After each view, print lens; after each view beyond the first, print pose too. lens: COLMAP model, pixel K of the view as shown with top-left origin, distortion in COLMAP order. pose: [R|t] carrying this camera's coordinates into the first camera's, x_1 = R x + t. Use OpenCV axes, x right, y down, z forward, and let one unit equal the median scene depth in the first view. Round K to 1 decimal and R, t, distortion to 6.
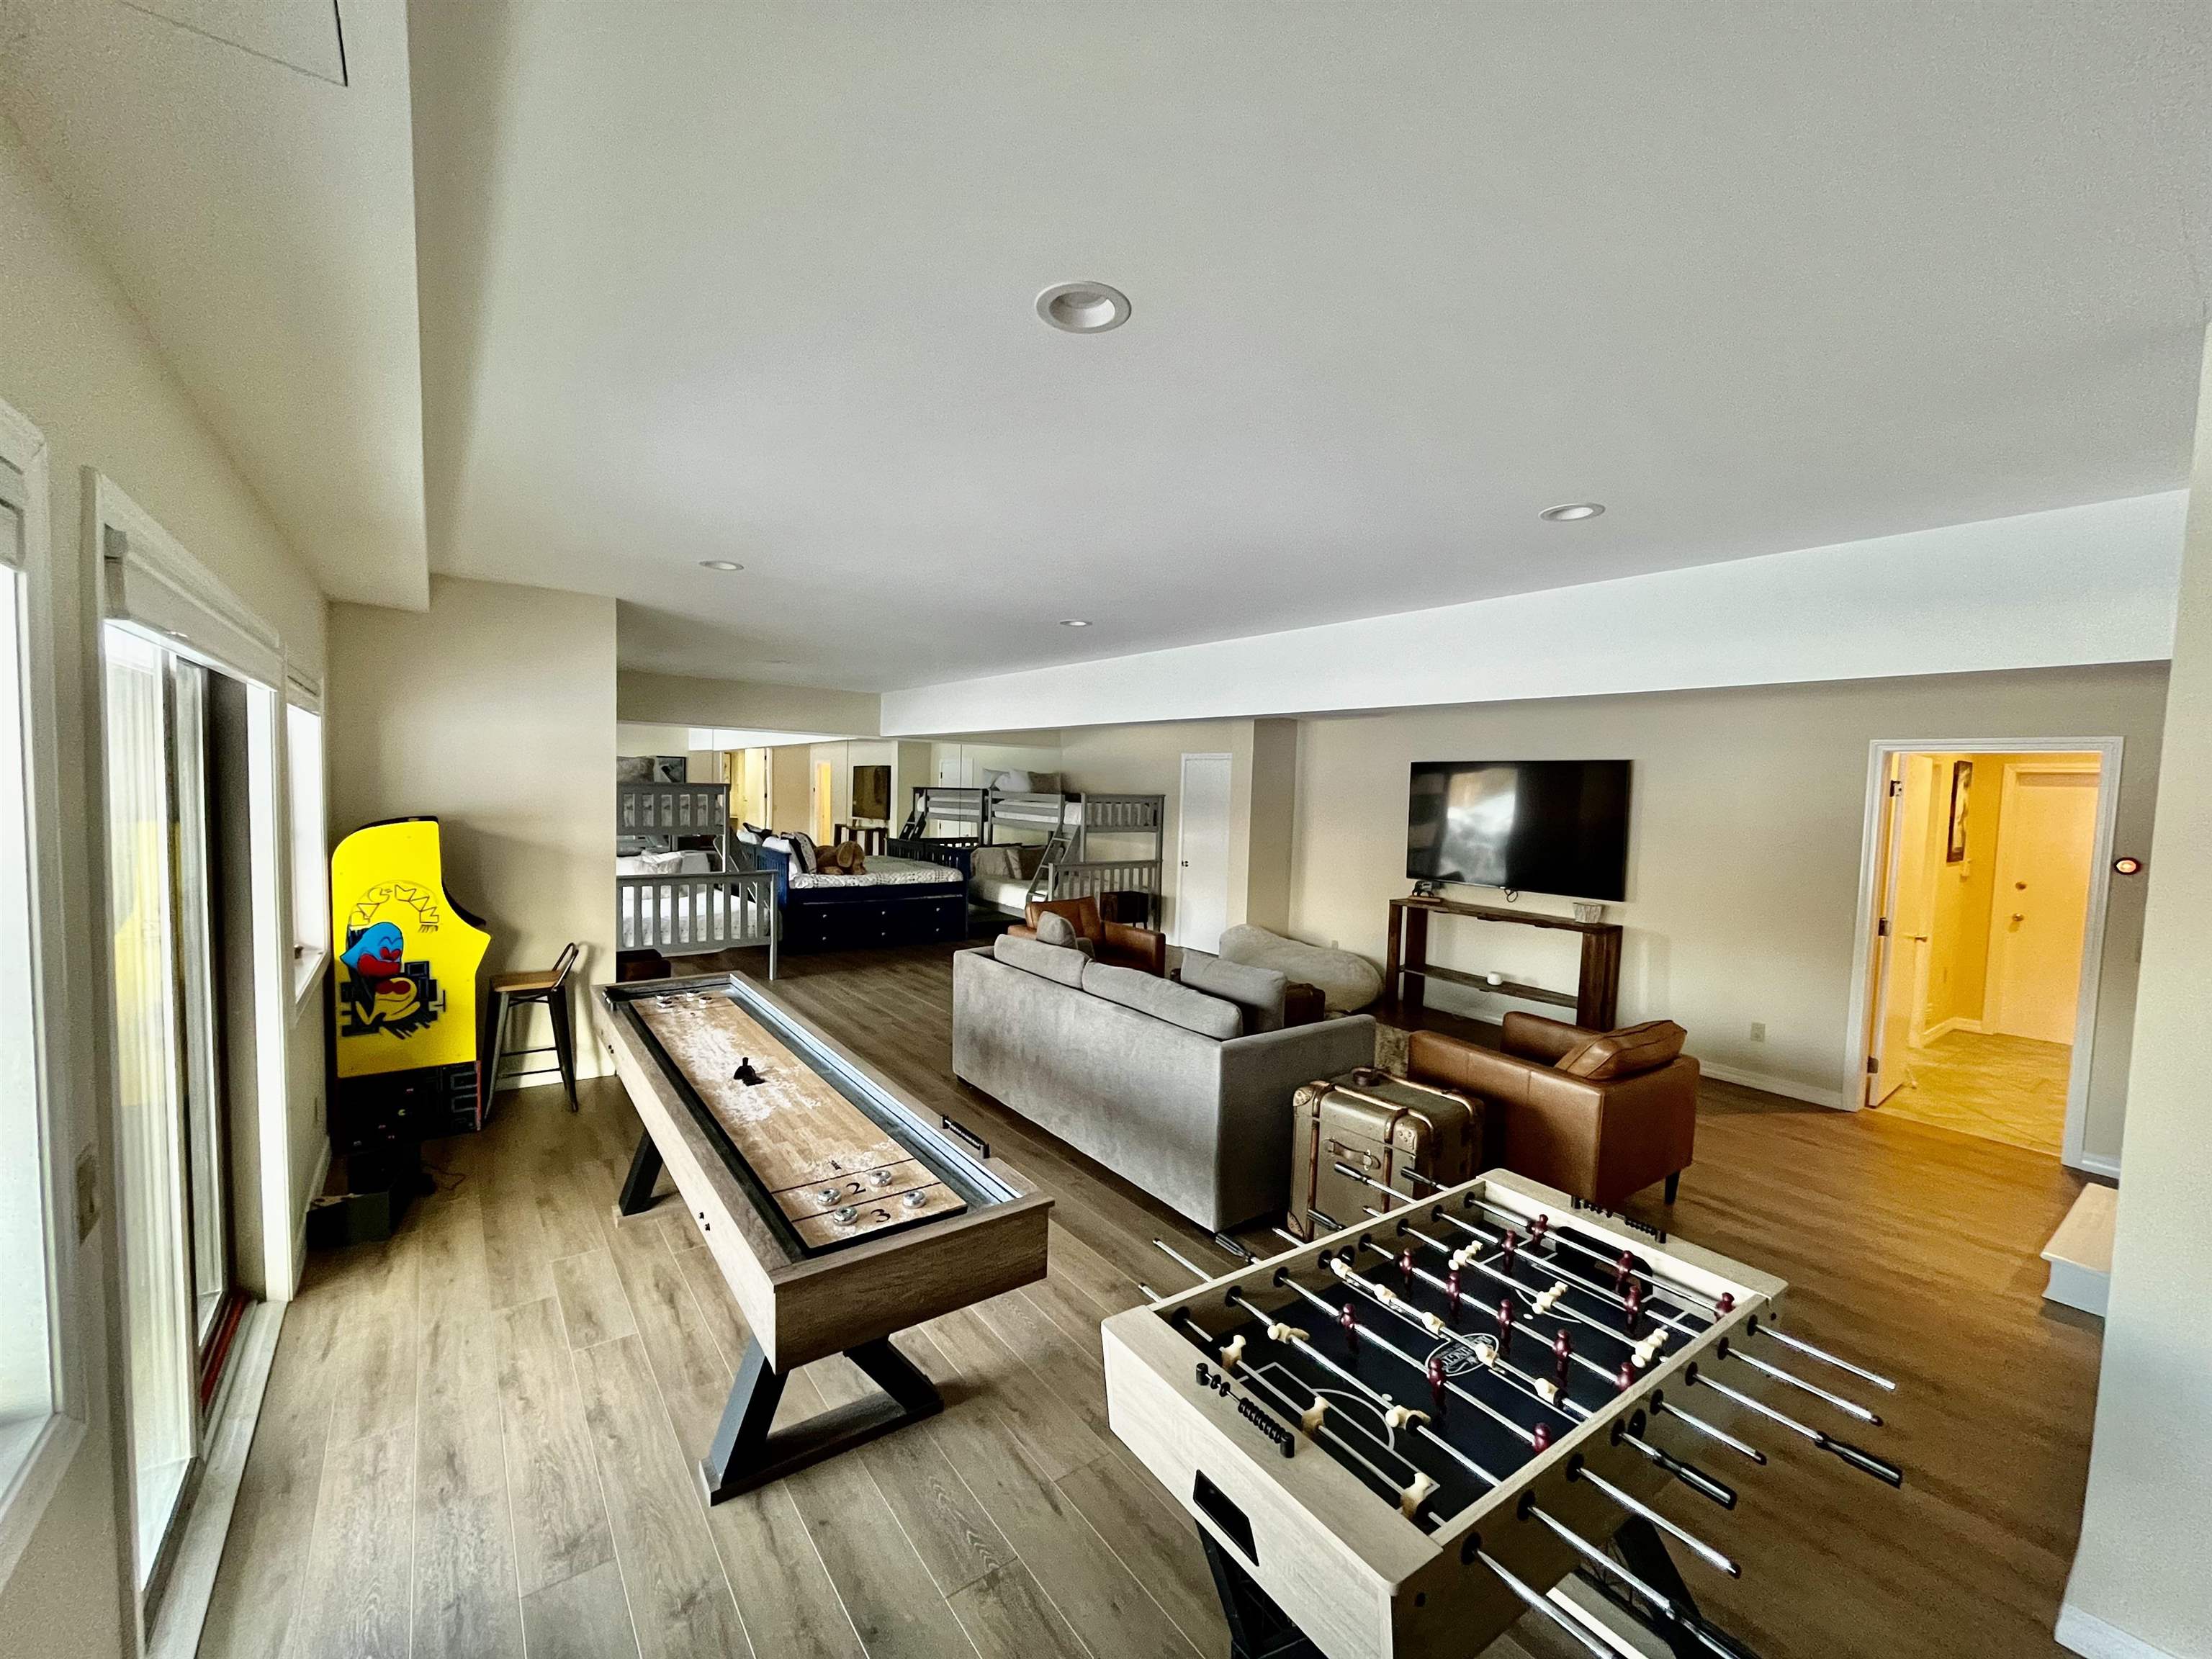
lens RADIAL K [[902.4, 0, 1102.6], [0, 902.4, 841.3], [0, 0, 1]] dist [0.002113, -0.000352]
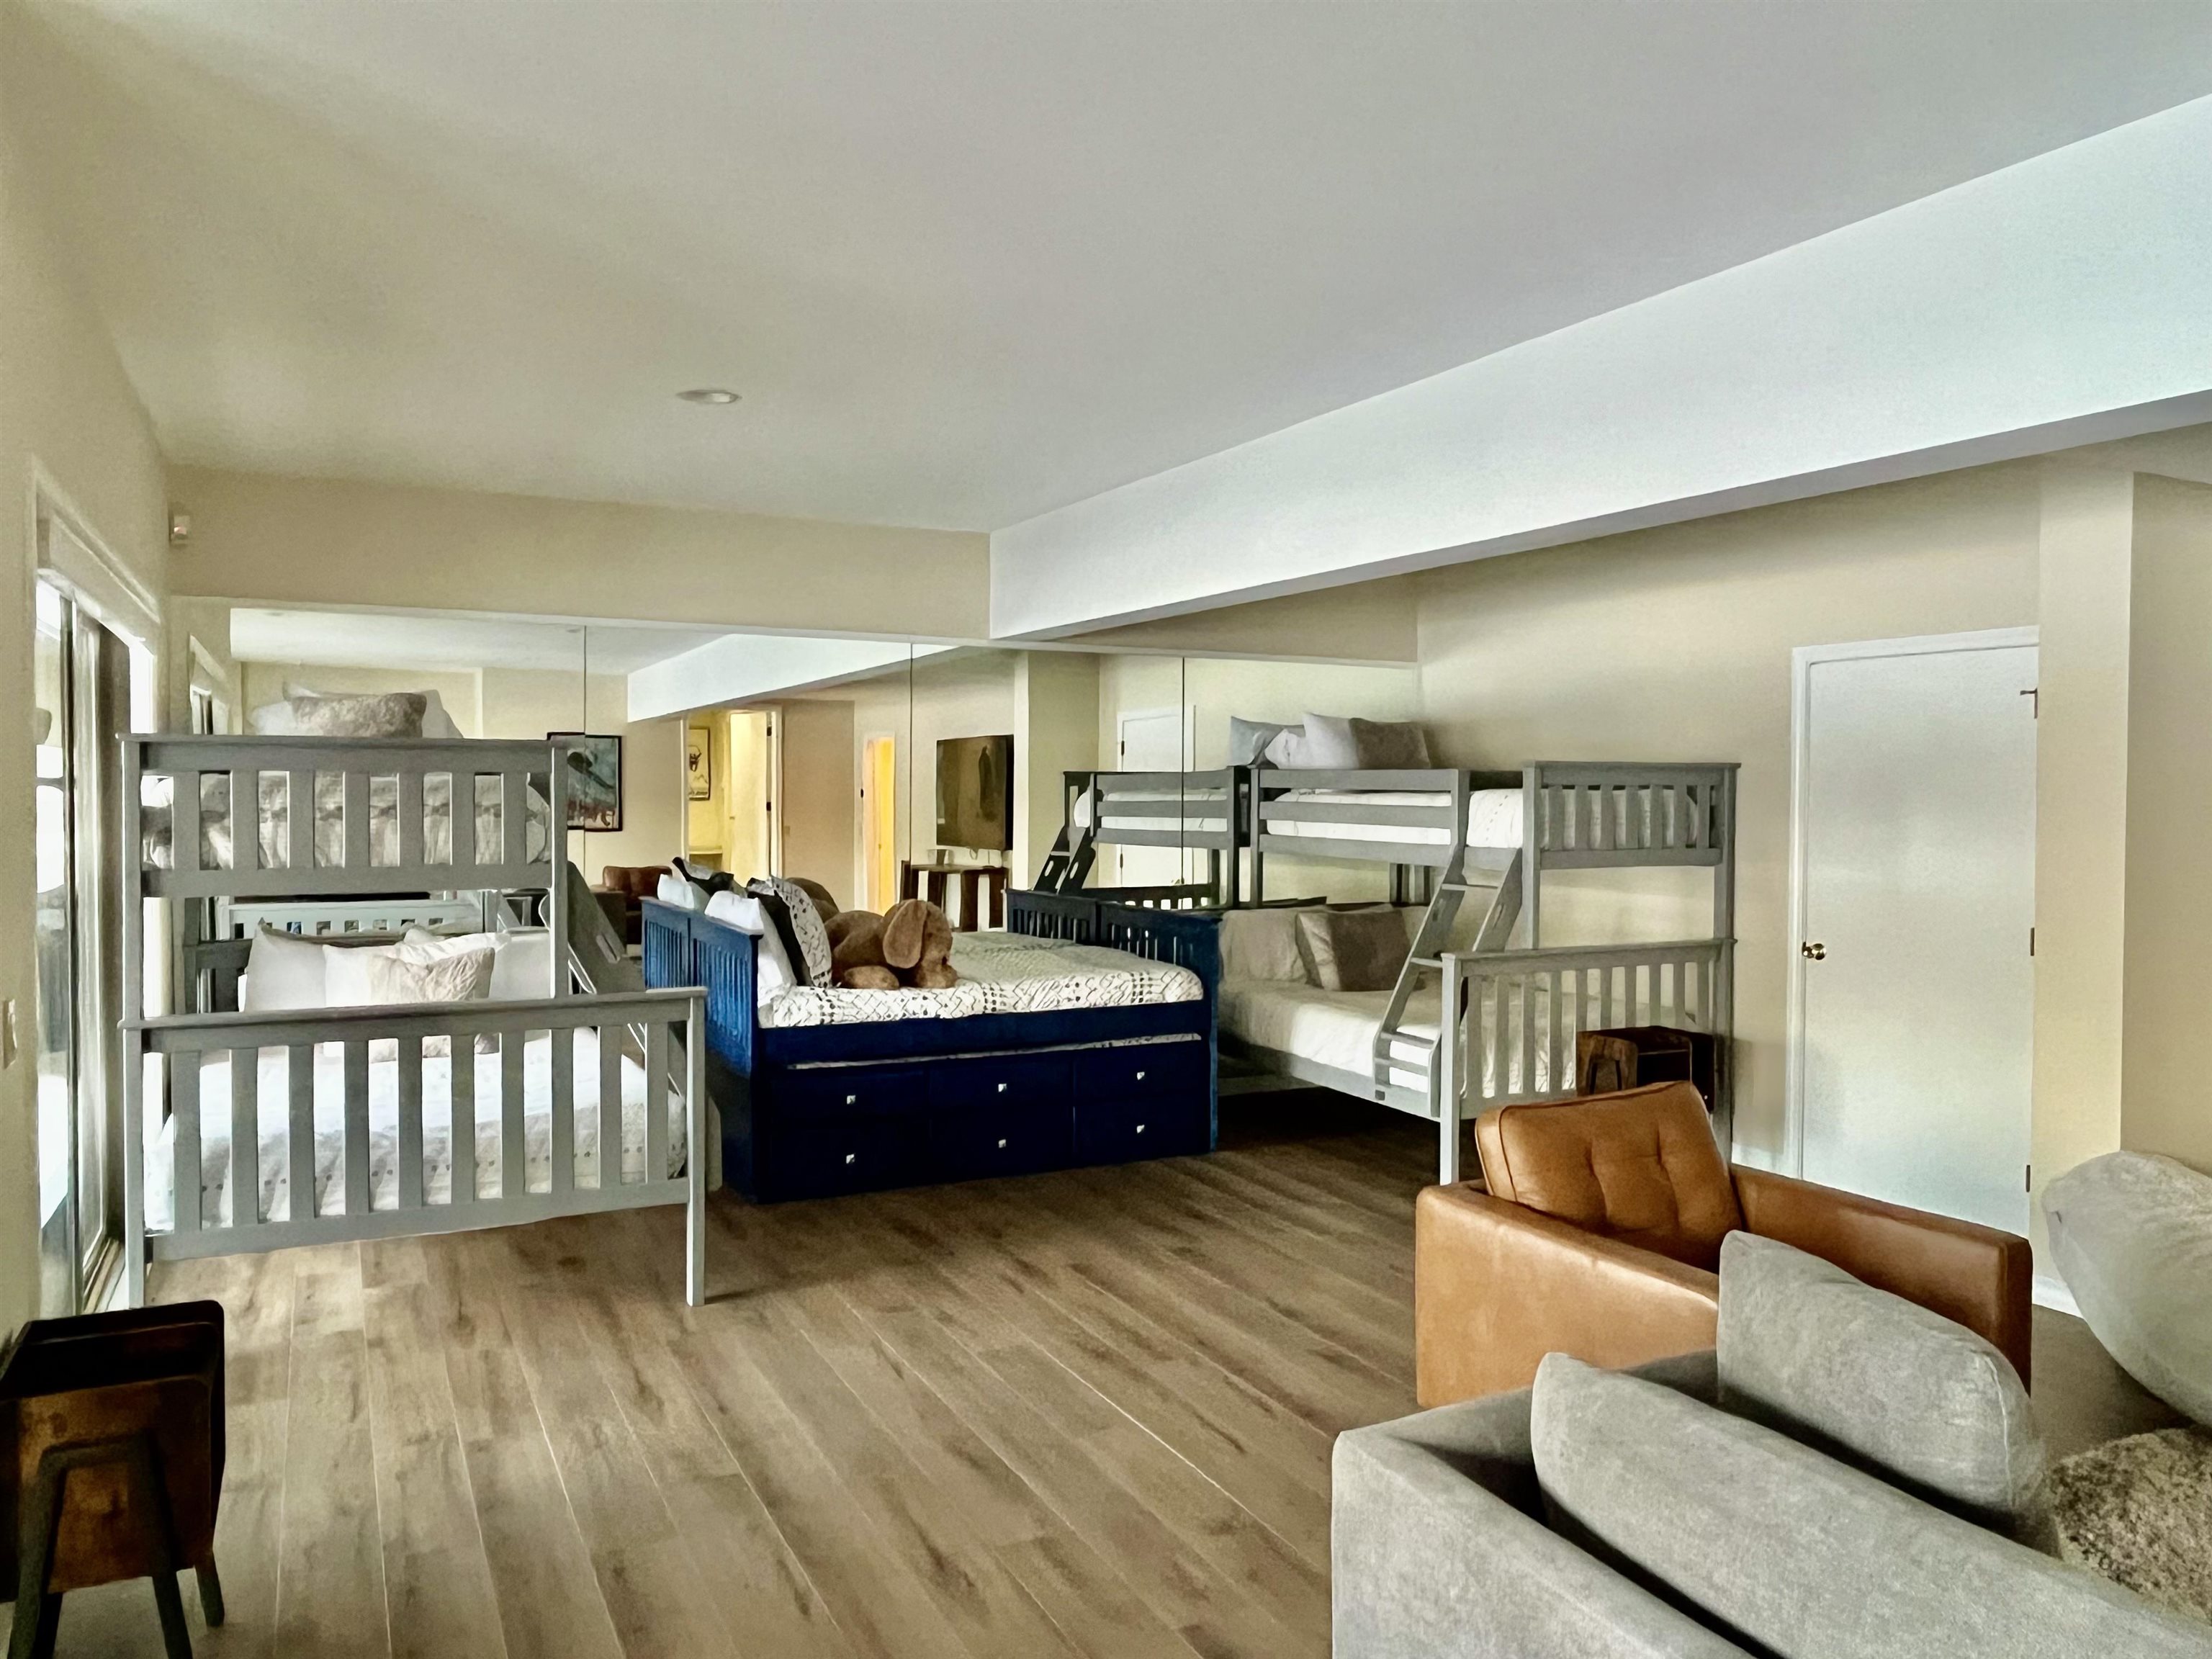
lens RADIAL K [[1549.1, 0, 1108.8], [0, 1549.1, 821.3], [0, 0, 1]] dist [0.008683, 0.000153]
pose [[0.985764, -0.020787, -0.166845, -0.078670], [0.013282, 0.998854, -0.045972, -0.002036], [0.167610, 0.043101, 0.984911, 0.324863]]
